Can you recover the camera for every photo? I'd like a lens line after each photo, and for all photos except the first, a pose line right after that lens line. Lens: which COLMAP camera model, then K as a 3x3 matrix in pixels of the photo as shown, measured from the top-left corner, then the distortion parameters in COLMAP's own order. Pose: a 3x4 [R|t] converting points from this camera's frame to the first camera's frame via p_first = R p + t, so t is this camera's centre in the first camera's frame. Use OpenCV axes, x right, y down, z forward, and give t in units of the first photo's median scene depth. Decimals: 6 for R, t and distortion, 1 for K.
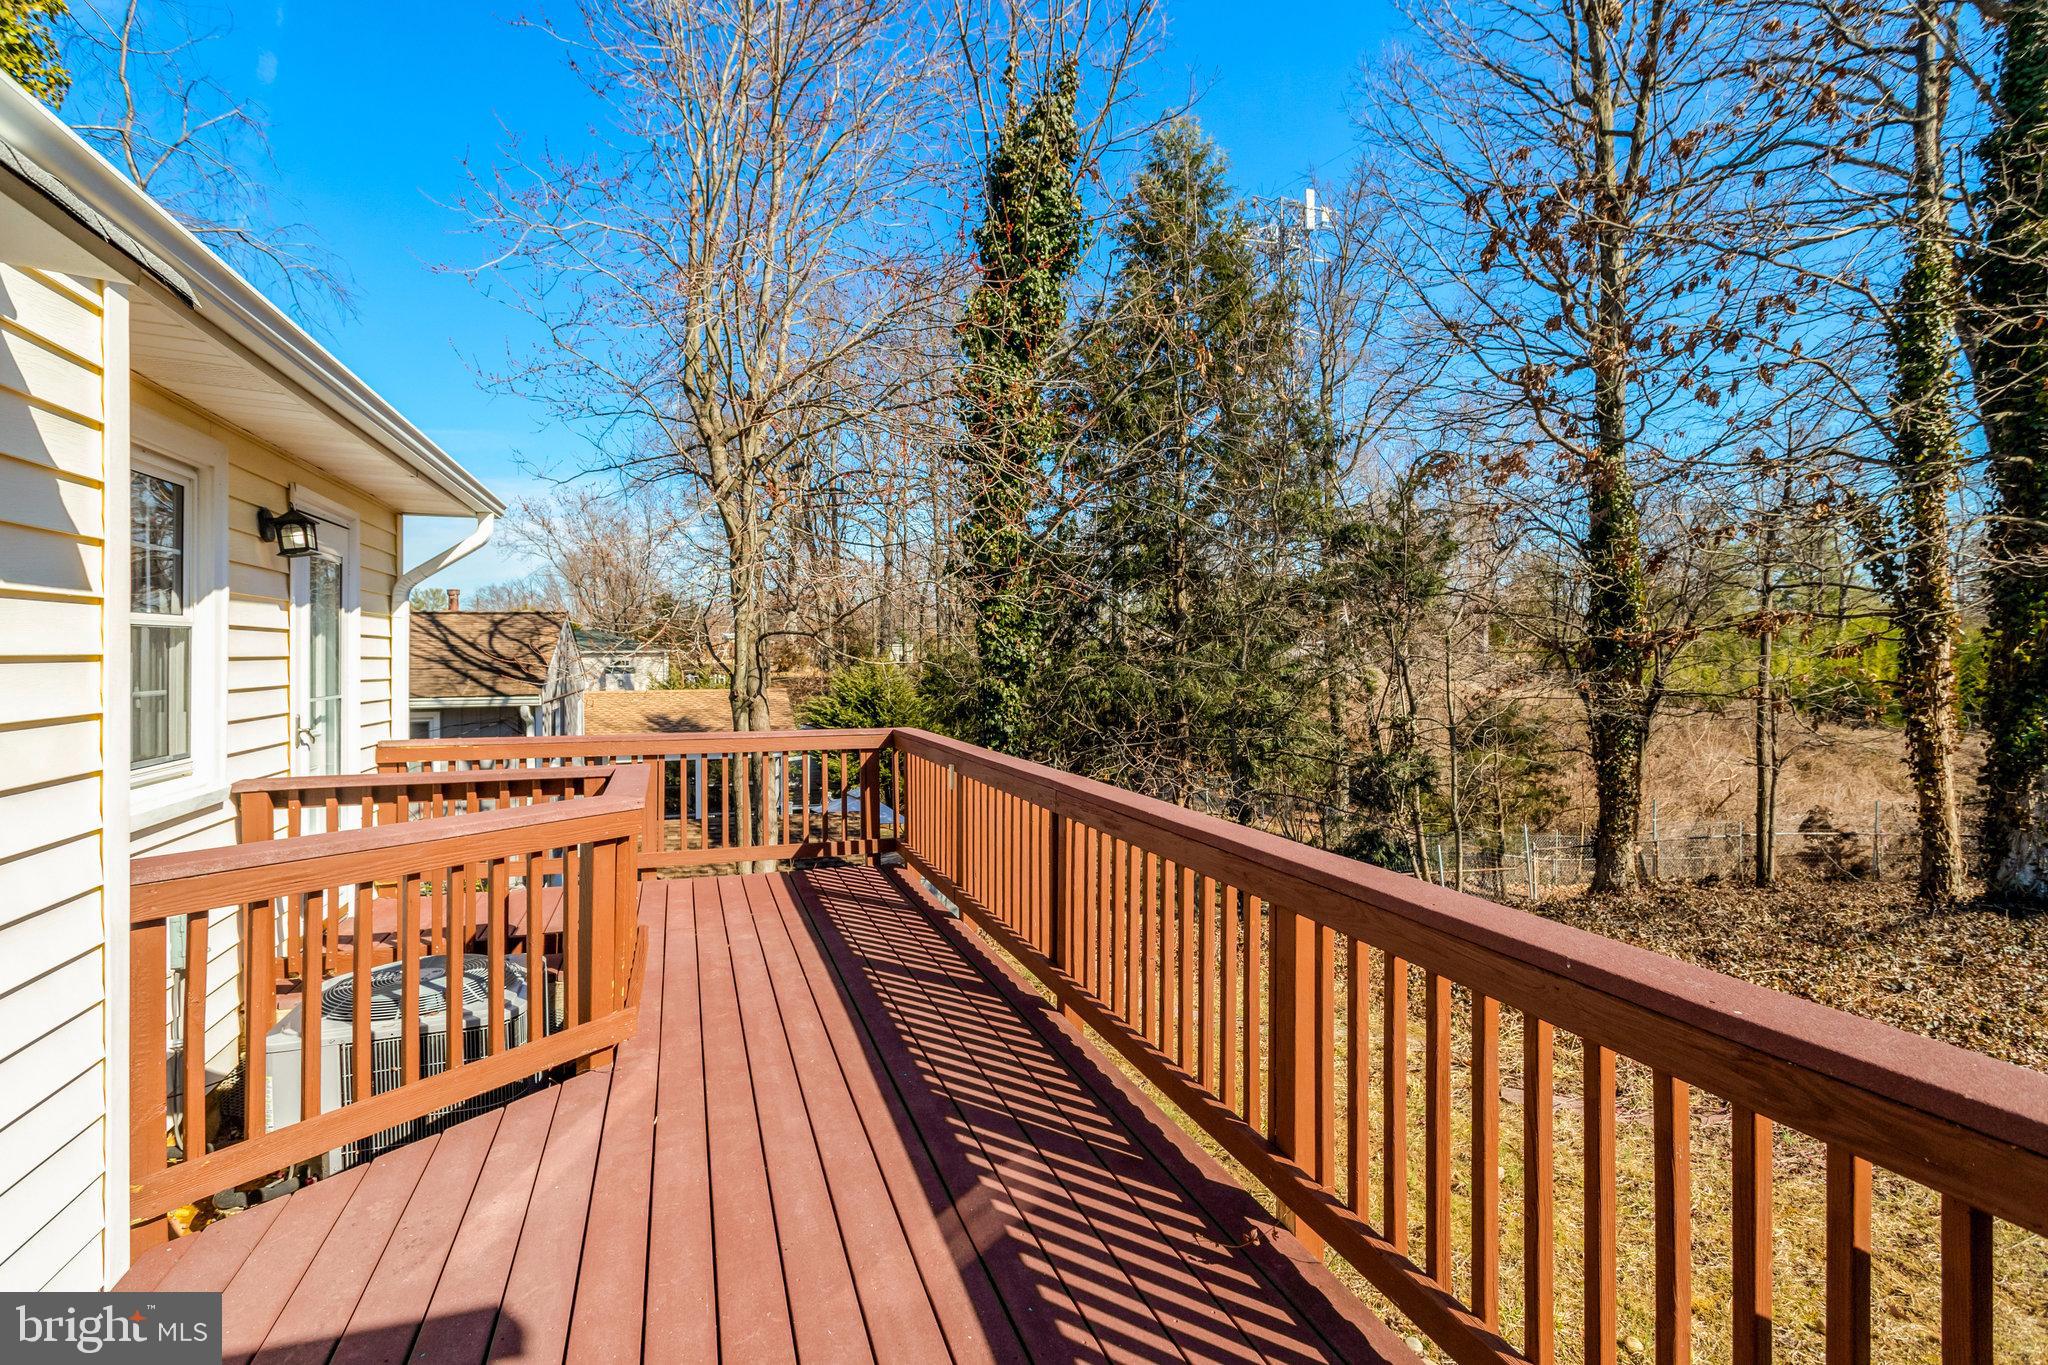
lens RADIAL K [[1045.6, 0, 1011.8], [0, 1045.6, 665.5], [0, 0, 1]] dist [-0.000902, 0.000163]
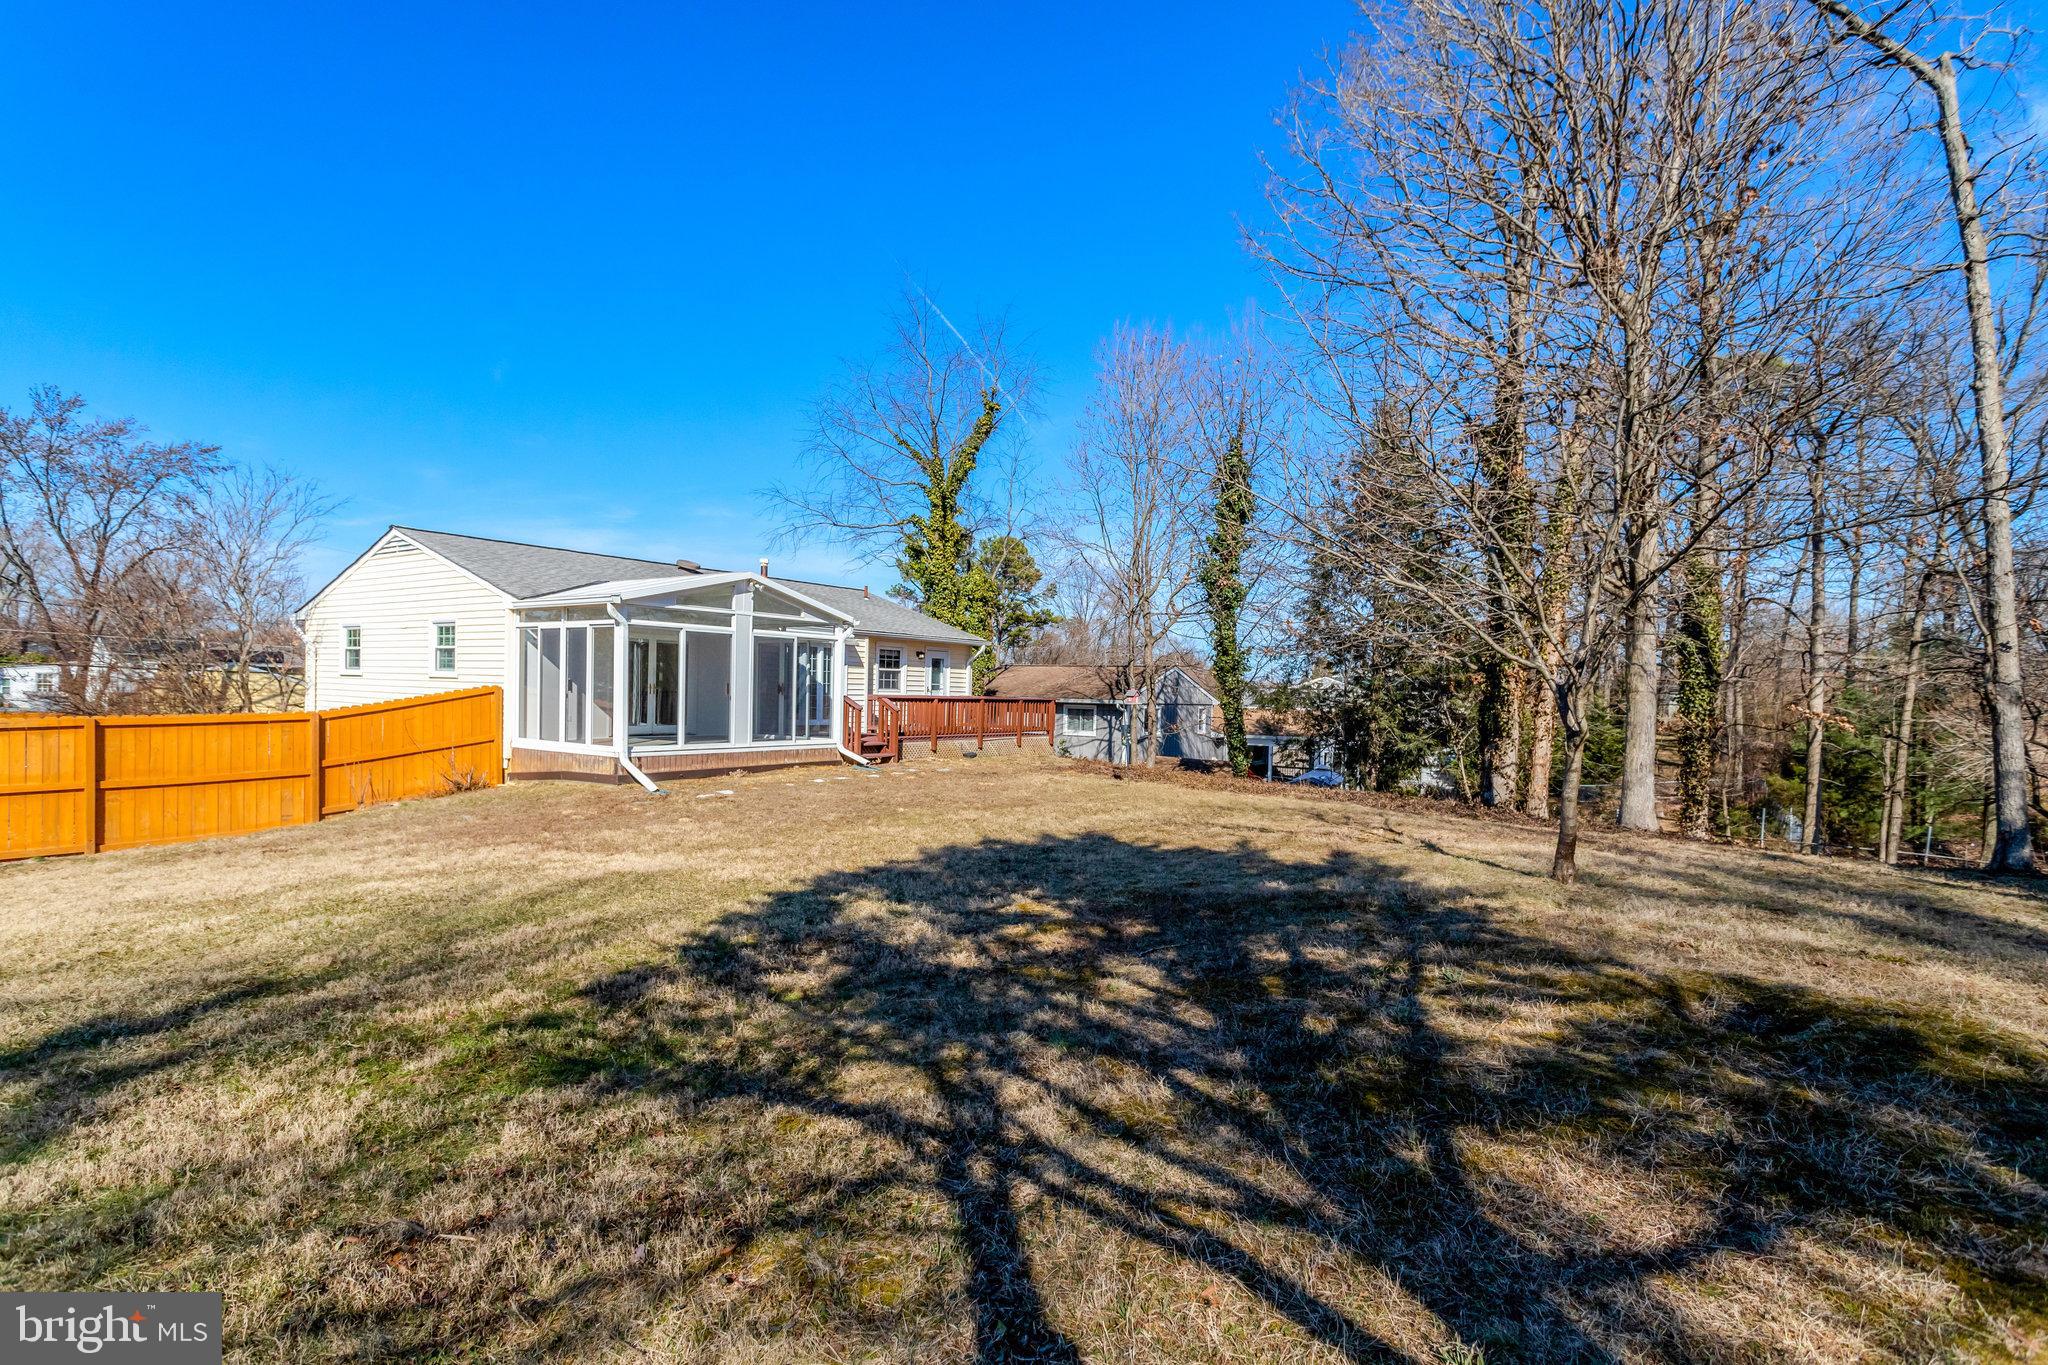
lens RADIAL K [[989.3, 0, 1029.8], [0, 989.3, 694.5], [0, 0, 1]] dist [0.000210, 0.000289]
pose [[0.606077, 0.026024, -0.794980, 3.040241], [-0.039484, 0.999217, 0.002609, 0.041801], [0.794426, 0.029808, 0.606630, -1.402943]]
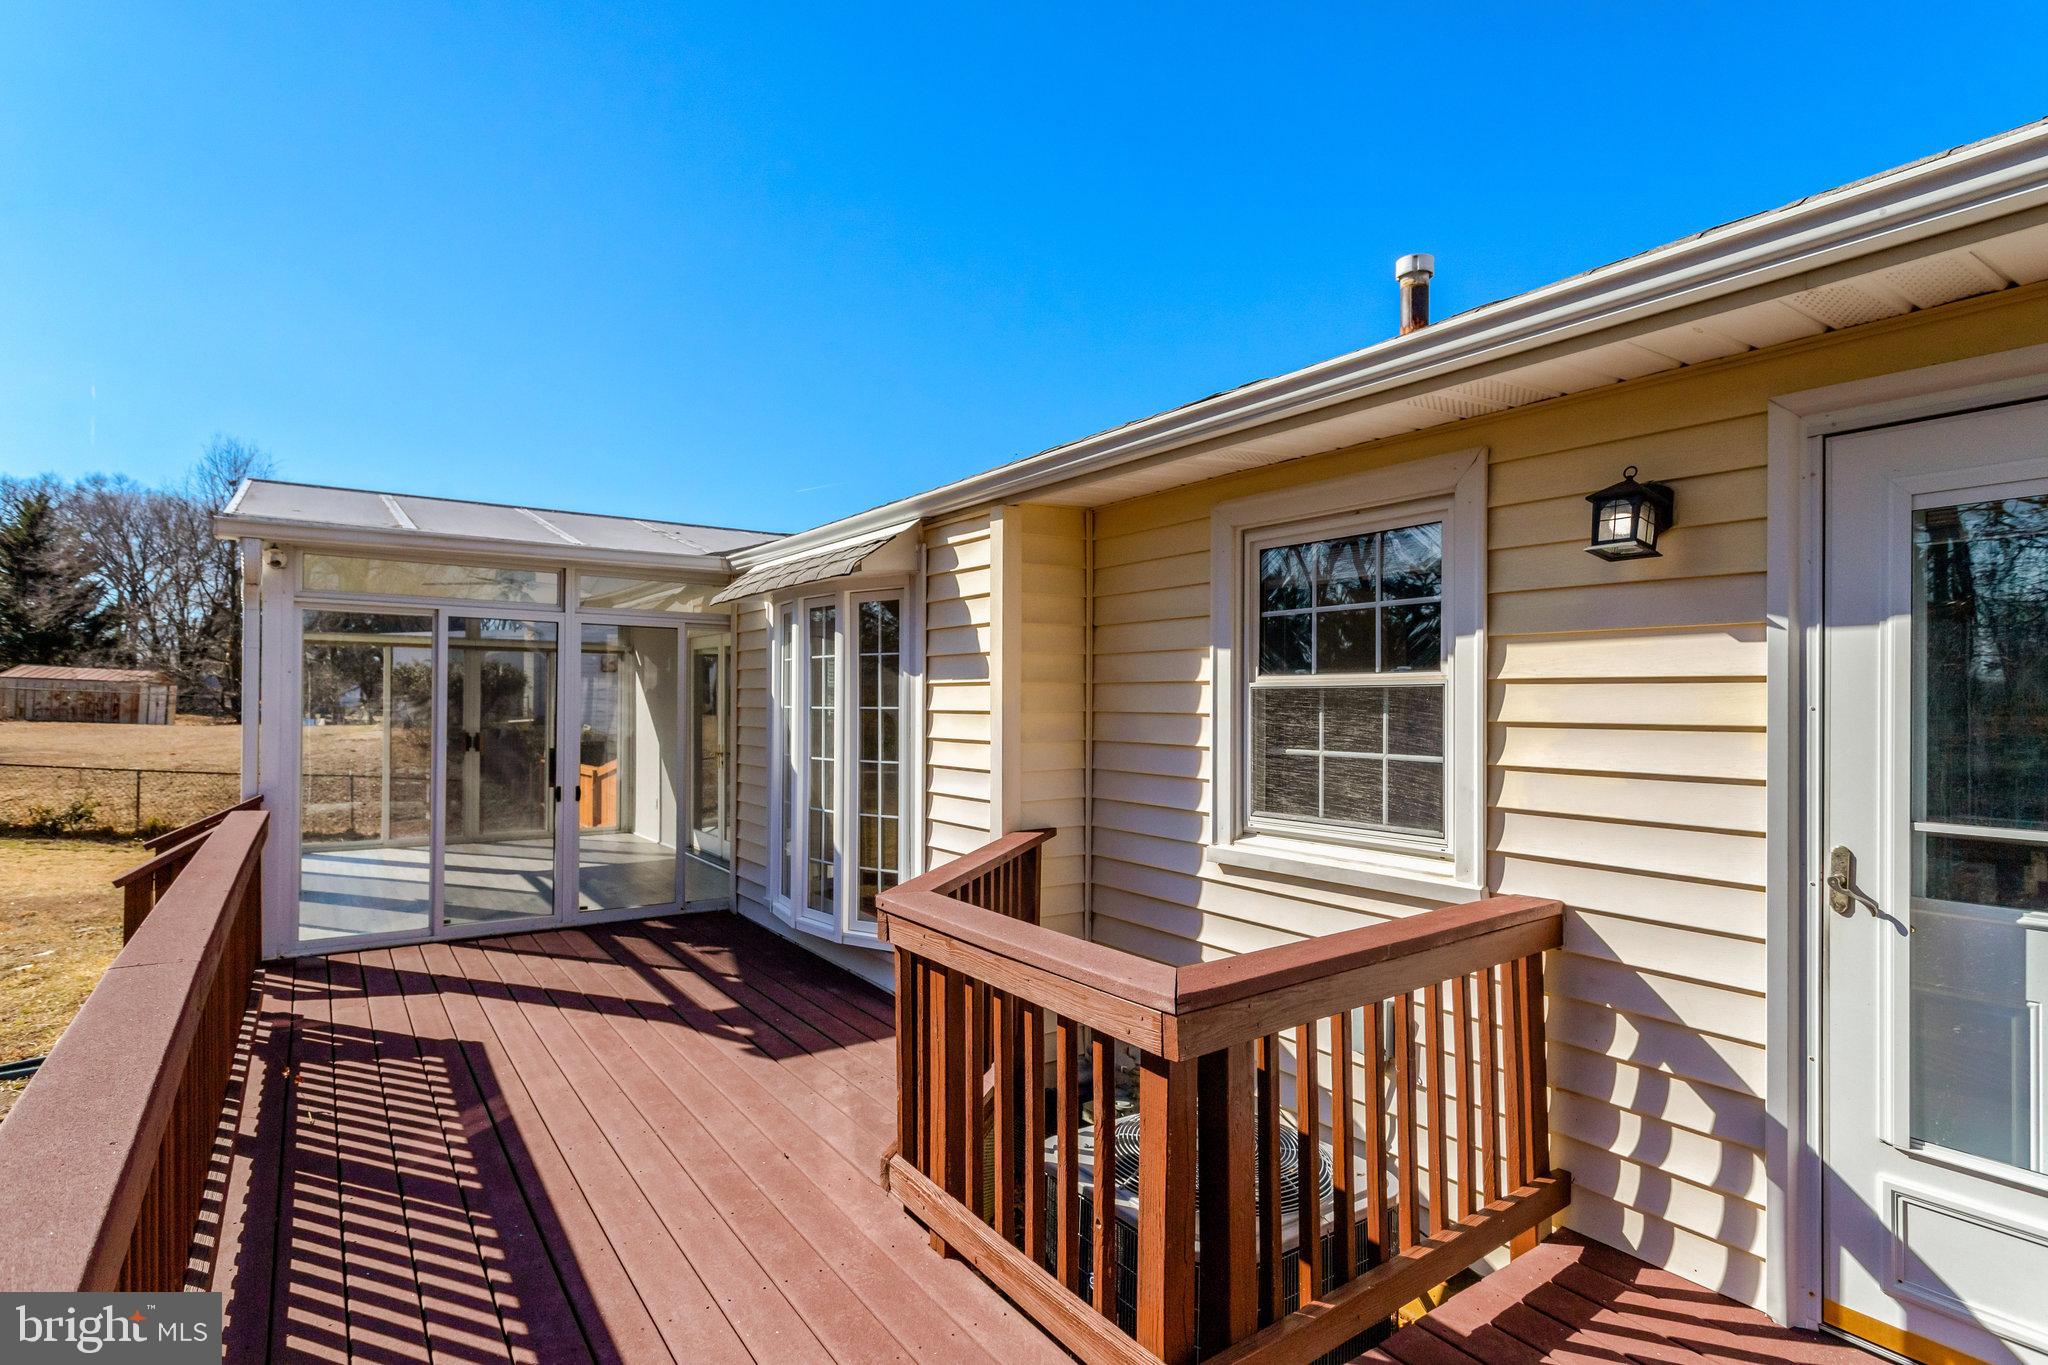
lens RADIAL K [[989.3, 0, 1029.8], [0, 989.3, 694.5], [0, 0, 1]] dist [0.000210, 0.000289]
pose [[-0.948527, 0.001616, -0.316692, -0.130529], [-0.001451, 0.999954, 0.009449, -0.022095], [0.316693, 0.009422, -0.948481, 1.028103]]
